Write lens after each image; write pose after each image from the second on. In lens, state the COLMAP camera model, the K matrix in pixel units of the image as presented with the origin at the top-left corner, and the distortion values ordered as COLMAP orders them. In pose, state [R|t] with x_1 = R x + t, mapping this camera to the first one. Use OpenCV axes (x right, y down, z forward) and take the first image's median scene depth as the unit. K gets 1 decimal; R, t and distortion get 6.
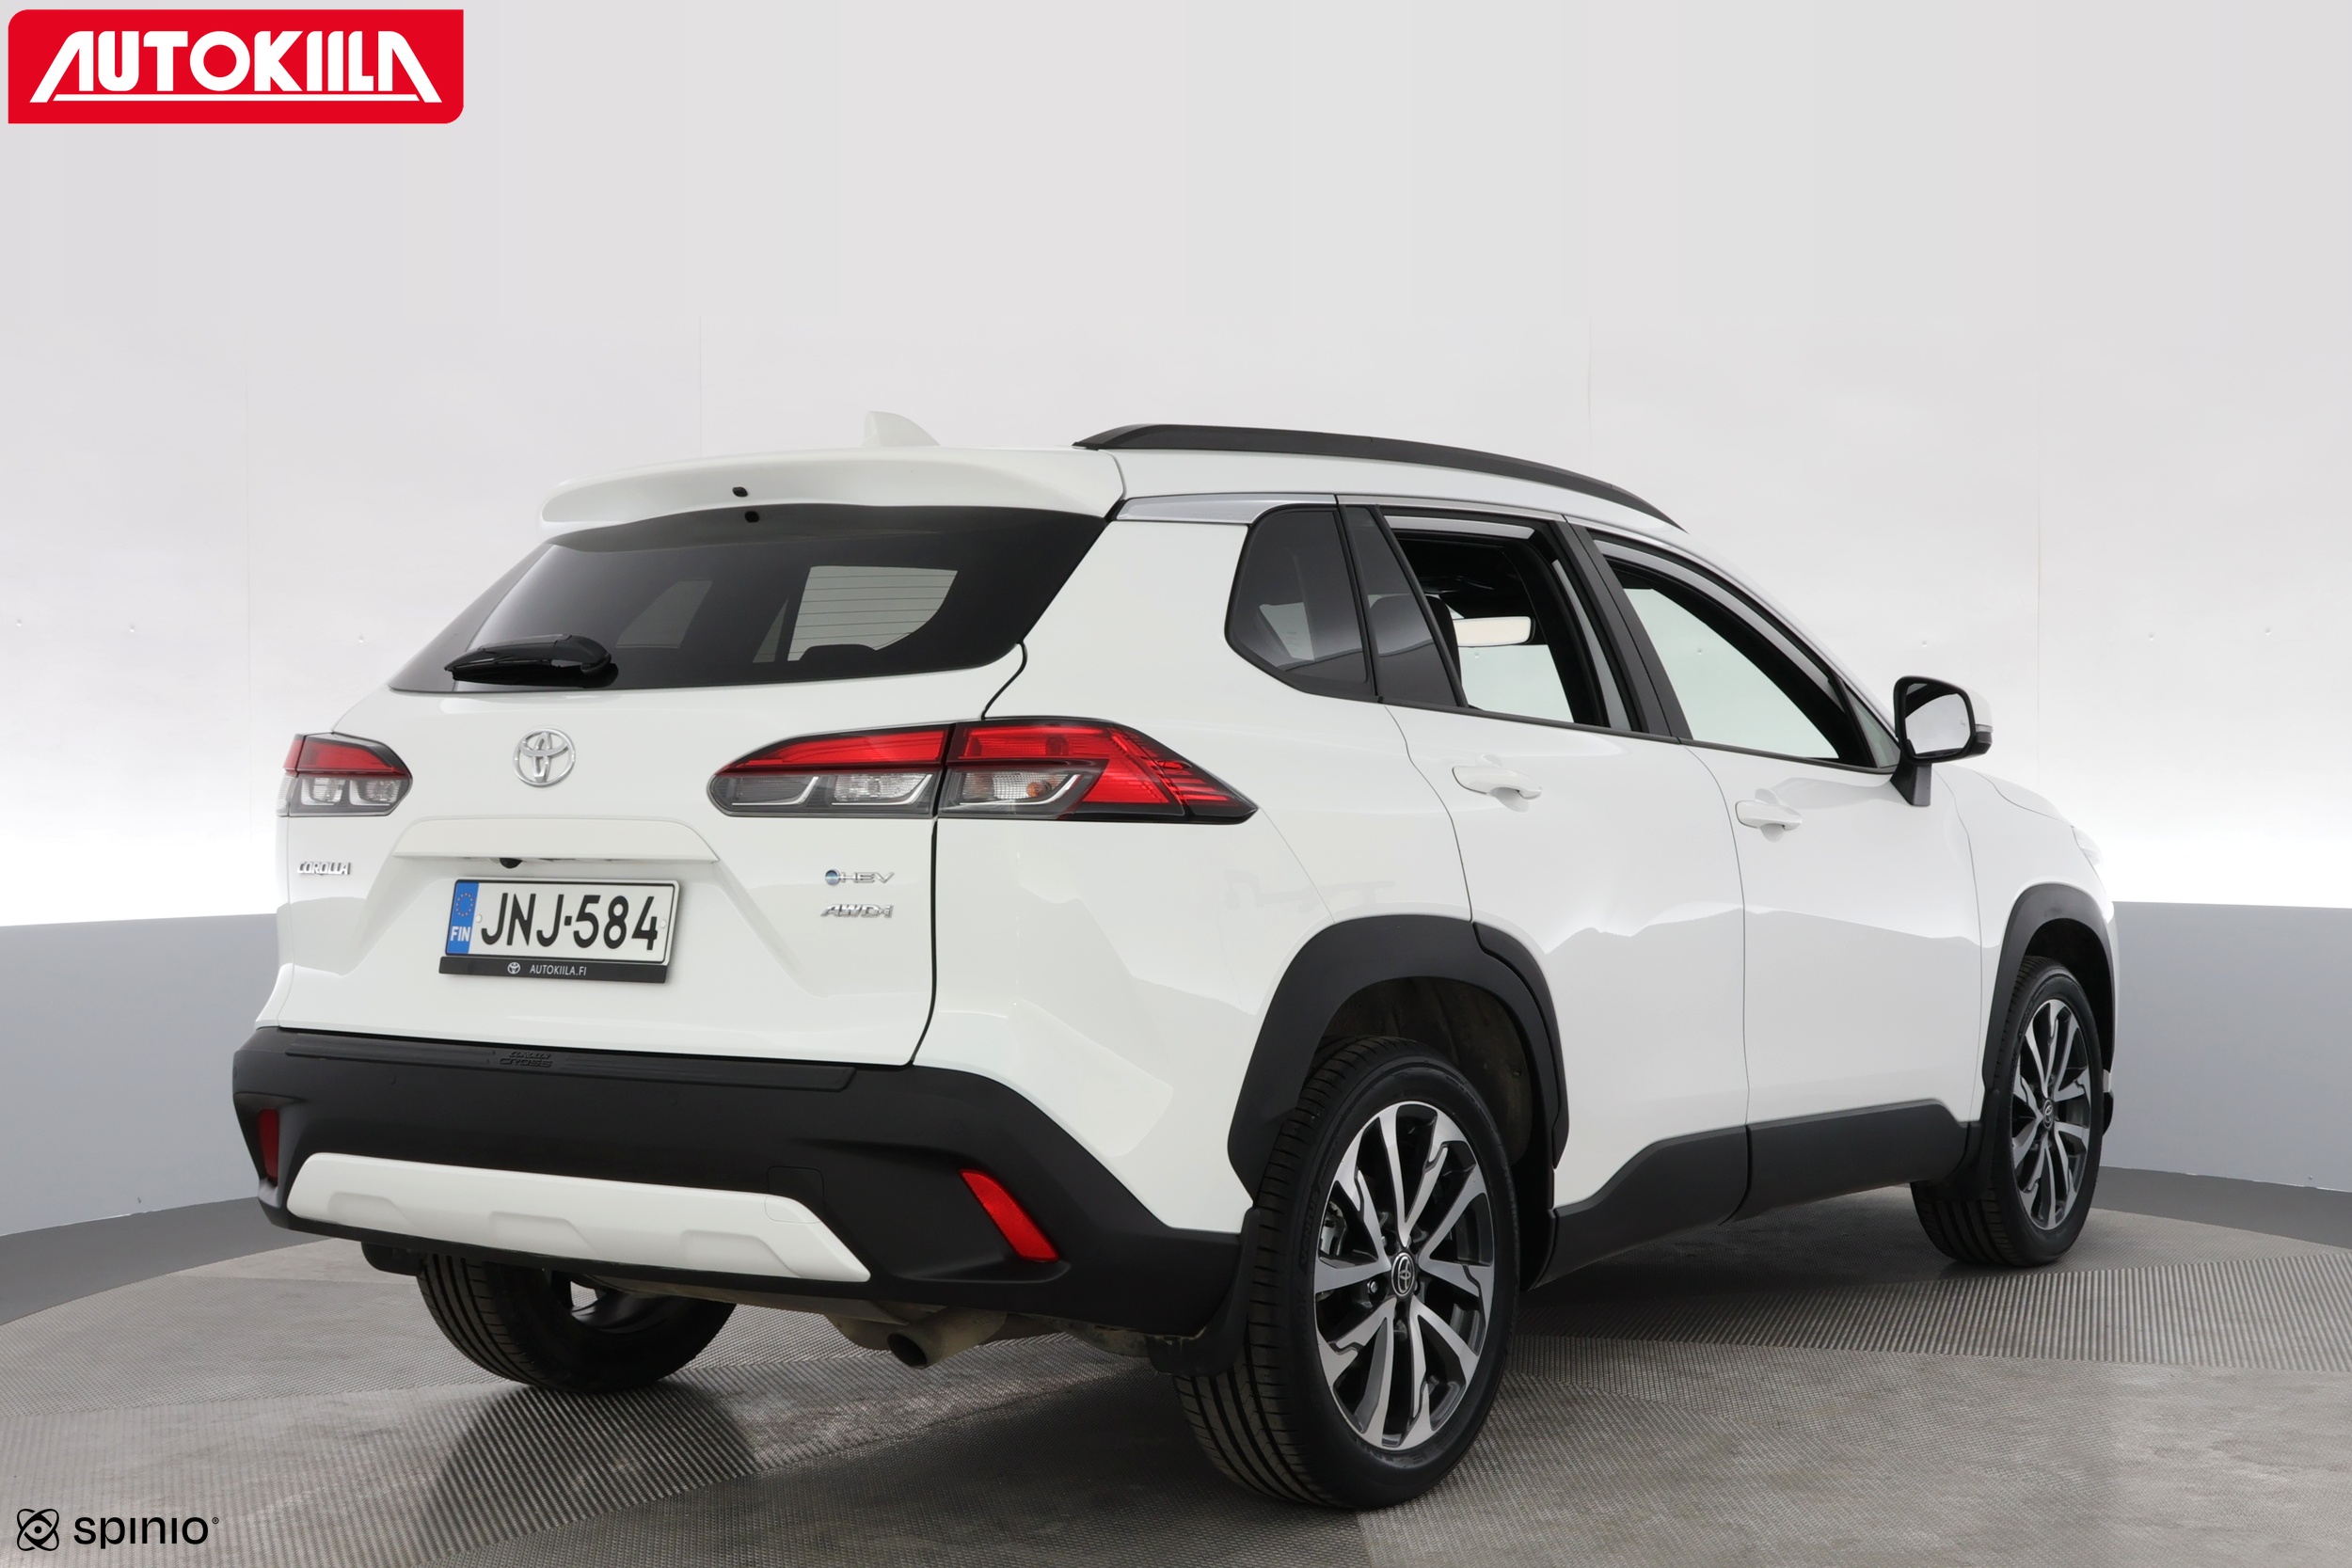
lens RADIAL K [[1966.1, 0, 1187.2], [0, 1966.1, 770.9], [0, 0, 1]] dist [-0.028044, -0.033860]
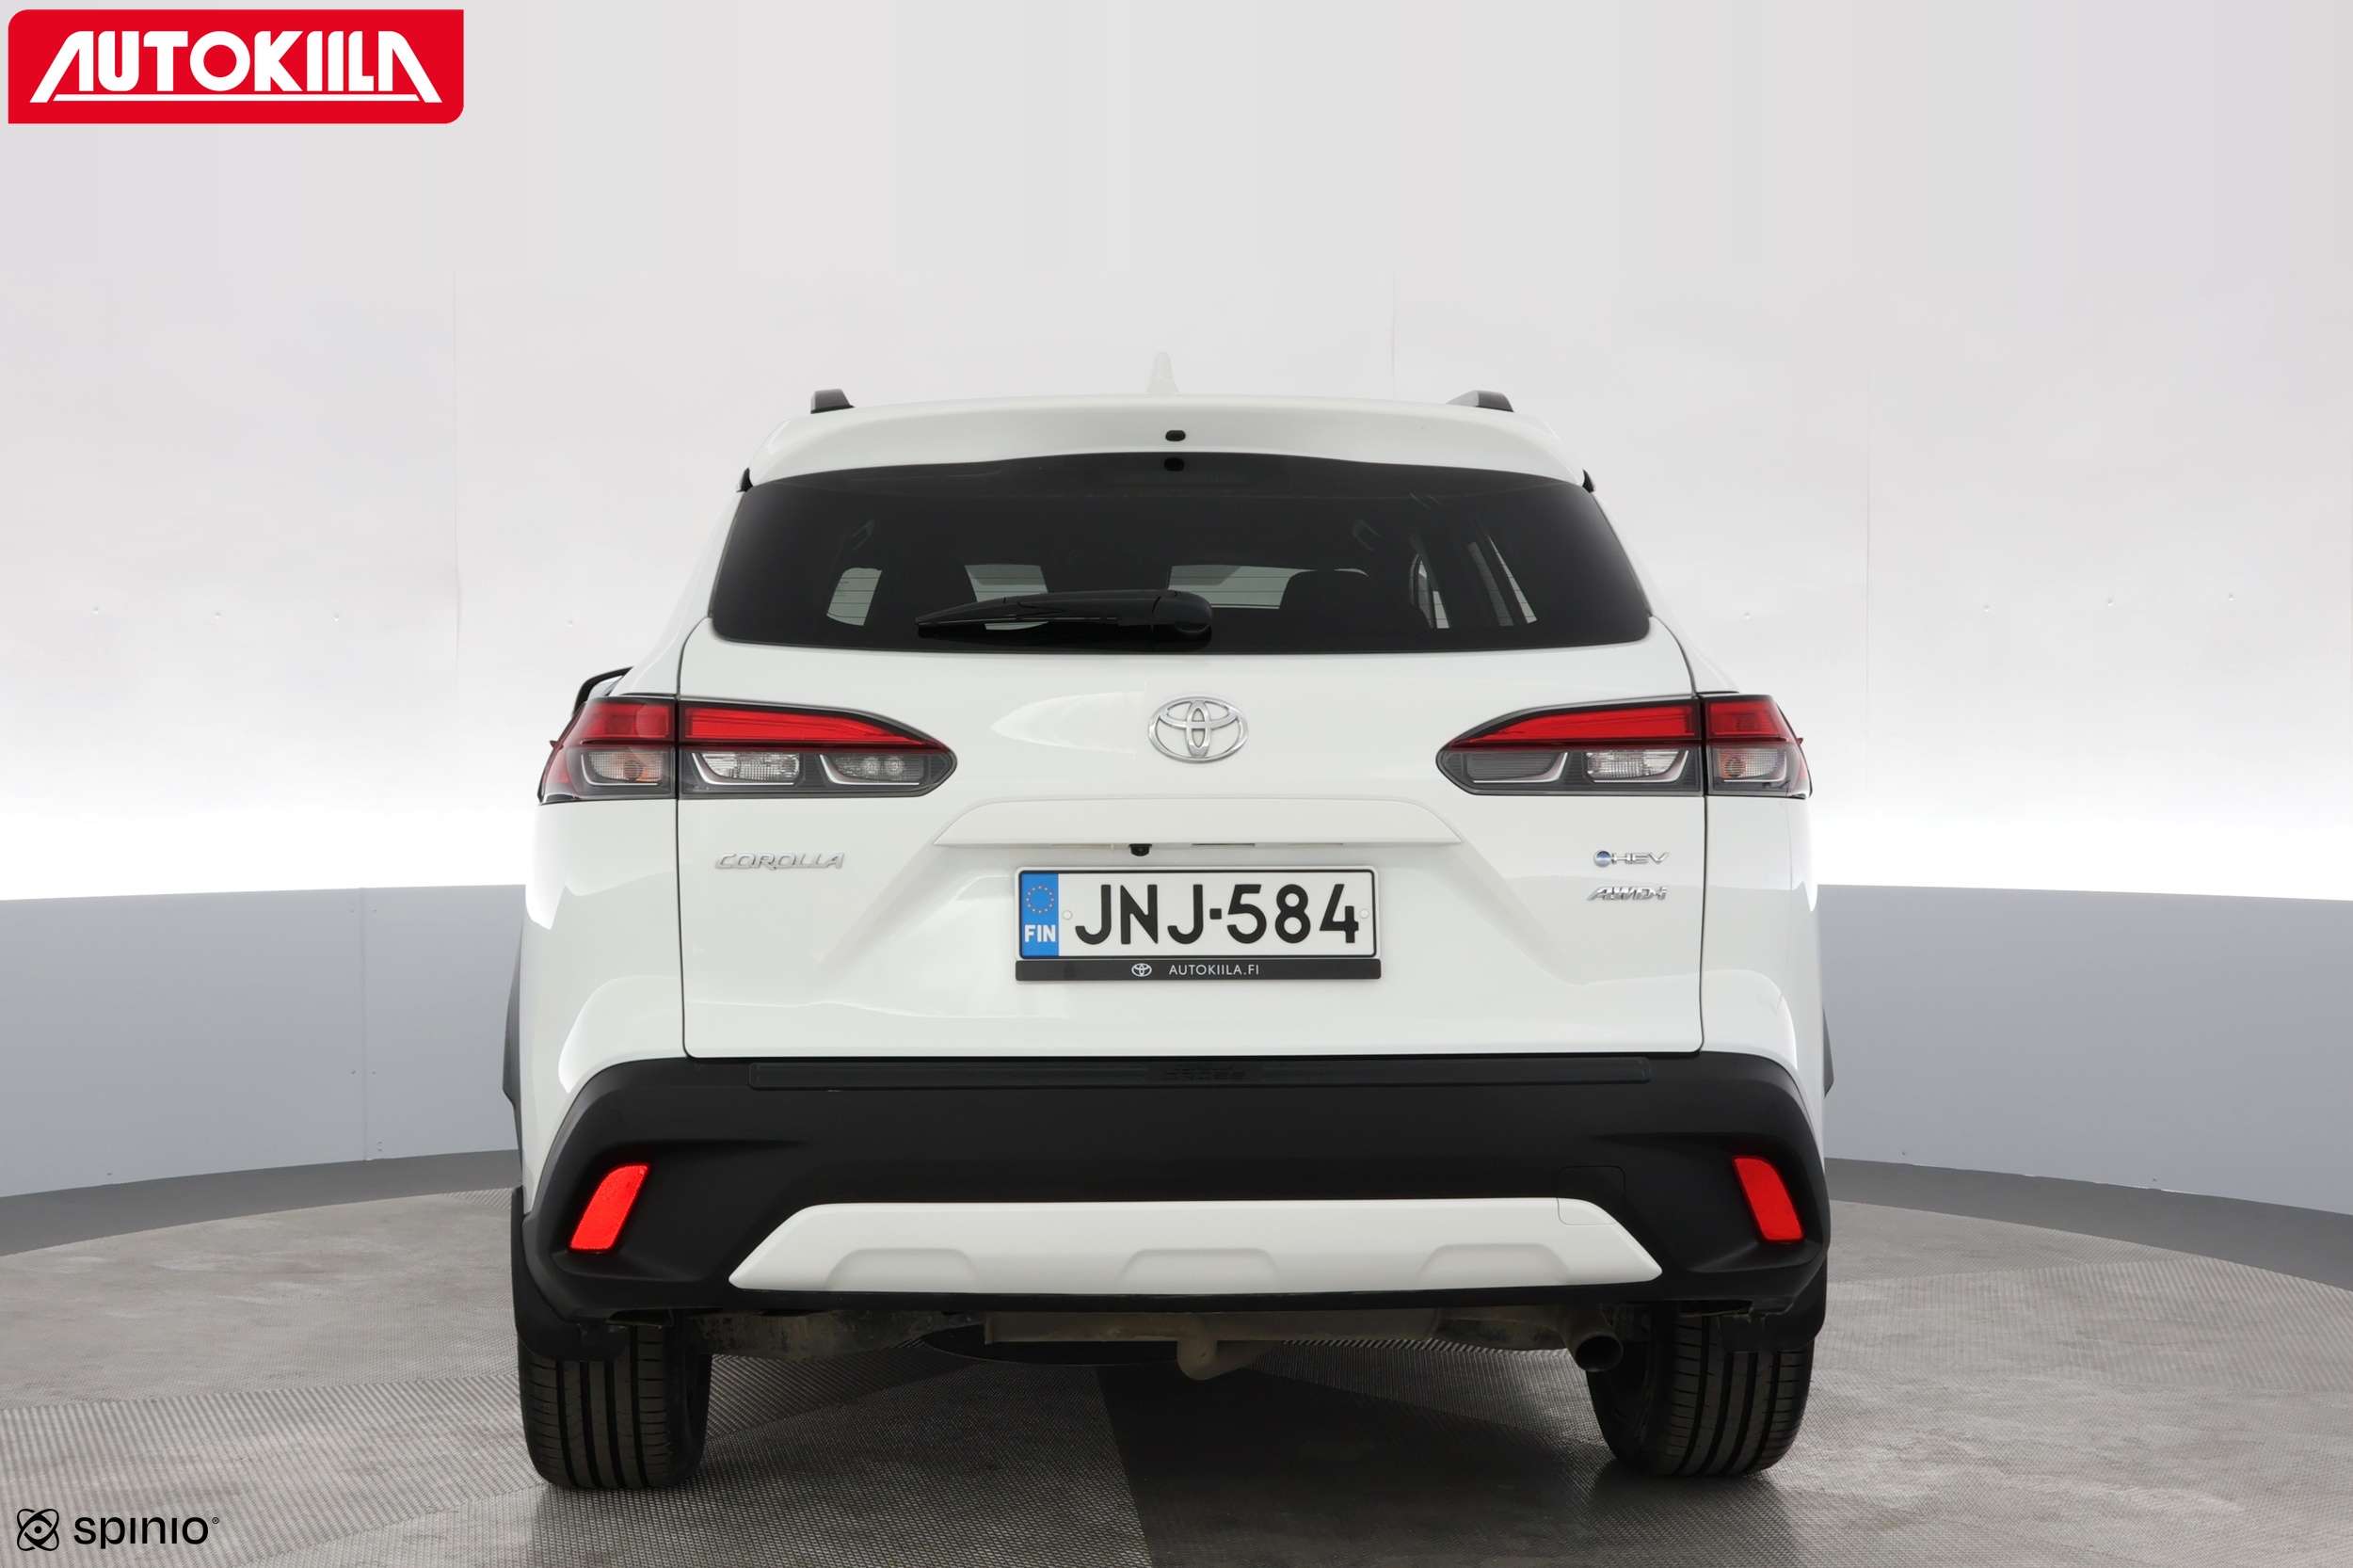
lens RADIAL K [[1967.1, 0, 1181.5], [0, 1967.1, 803.8], [0, 0, 1]] dist [-0.028044, -0.033860]
pose [[0.928909, -0.006120, 0.370257, -0.666430], [-0.004036, 0.999637, 0.026646, 0.003261], [-0.370286, -0.026246, 0.928547, 0.185407]]
